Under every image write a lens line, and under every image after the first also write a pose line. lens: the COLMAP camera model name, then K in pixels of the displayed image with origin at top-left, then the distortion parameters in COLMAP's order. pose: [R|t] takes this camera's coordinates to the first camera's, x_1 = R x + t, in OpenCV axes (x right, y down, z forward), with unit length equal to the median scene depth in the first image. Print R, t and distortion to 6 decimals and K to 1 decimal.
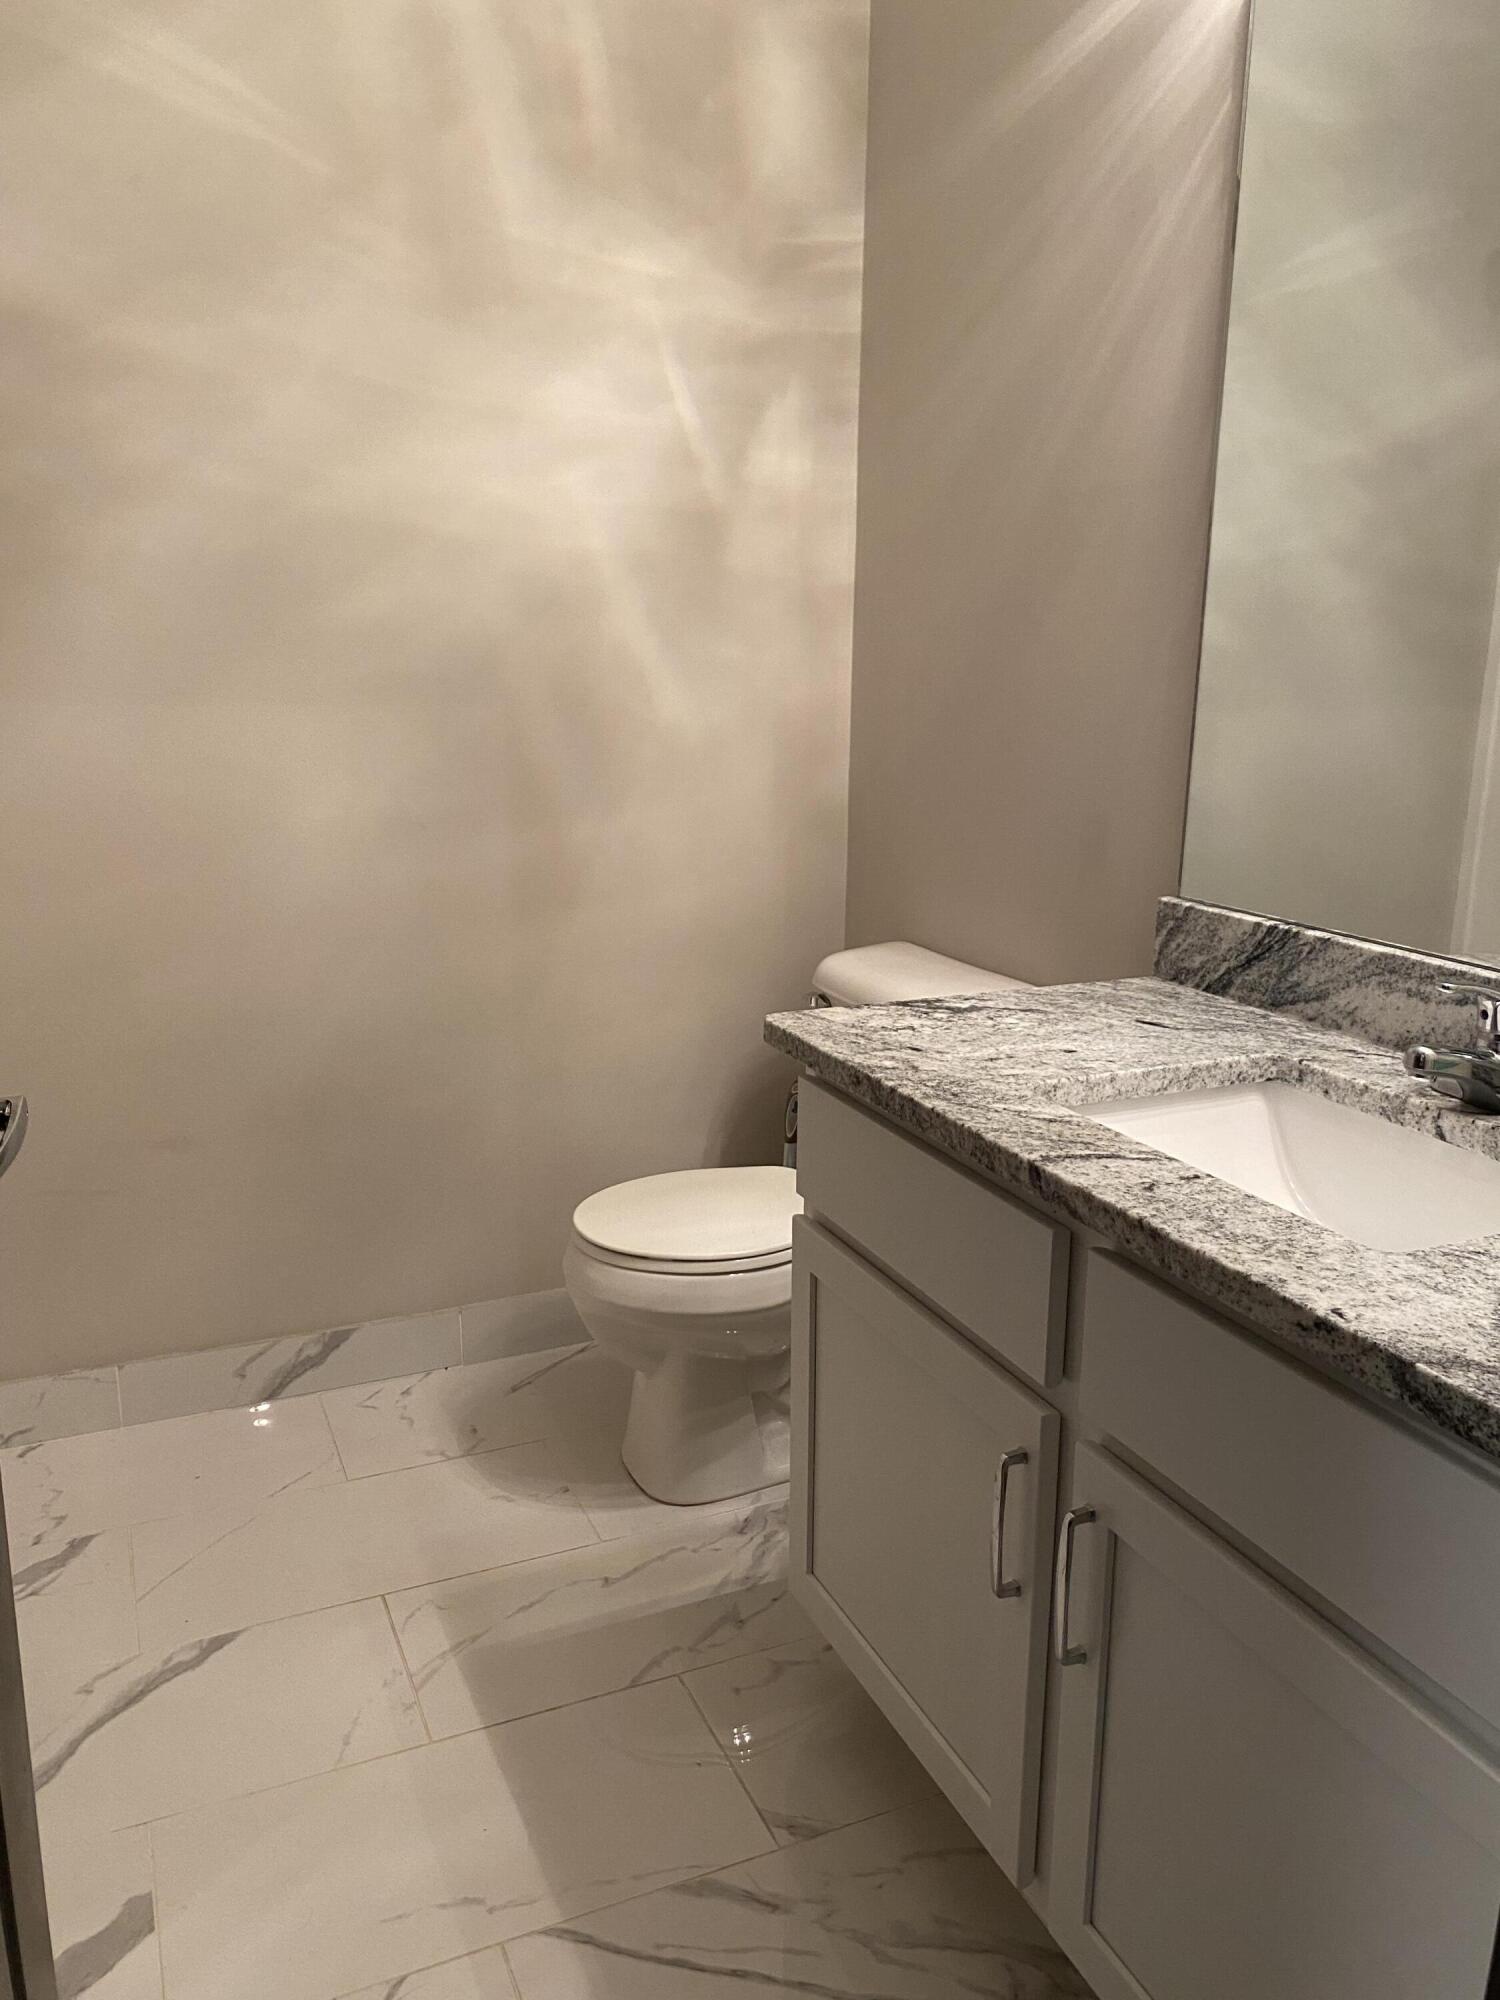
lens RADIAL K [[1519.7, 0, 741.8], [0, 1519.7, 996.0], [0, 0, 1]] dist [0.040581, -0.062037]
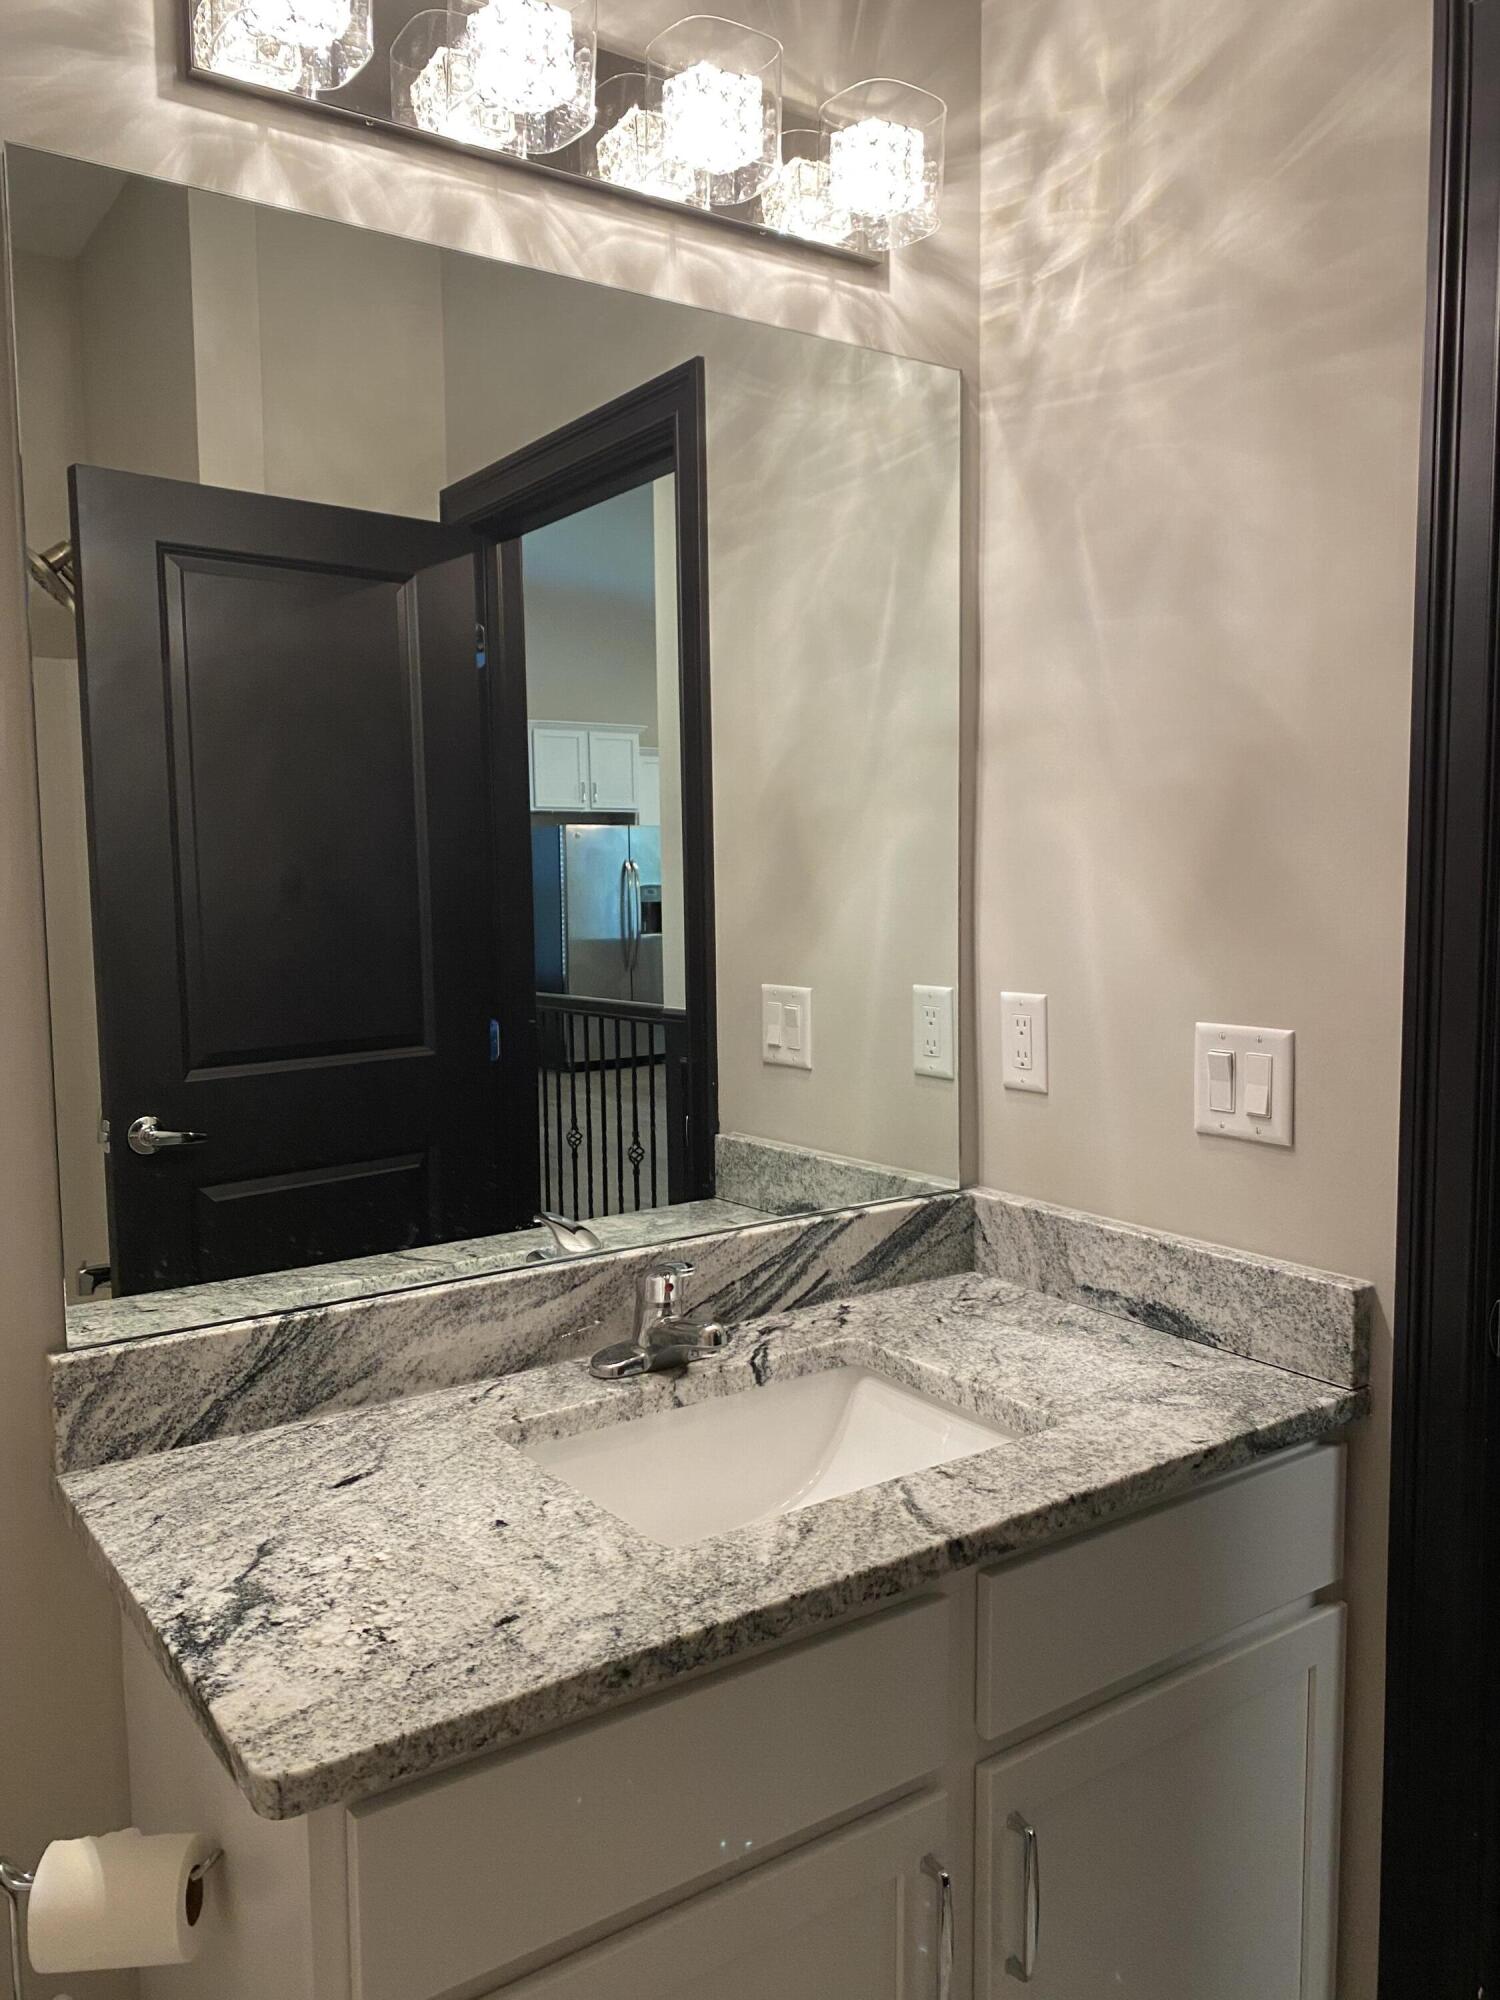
lens RADIAL K [[1519.7, 0, 747.5], [0, 1519.7, 1006.5], [0, 0, 1]] dist [0.040581, -0.062037]
pose [[-0.199053, -0.103755, 0.974481, -0.536013], [0.226032, 0.962708, 0.148672, -0.301693], [-0.953566, 0.249857, -0.168178, 0.931958]]
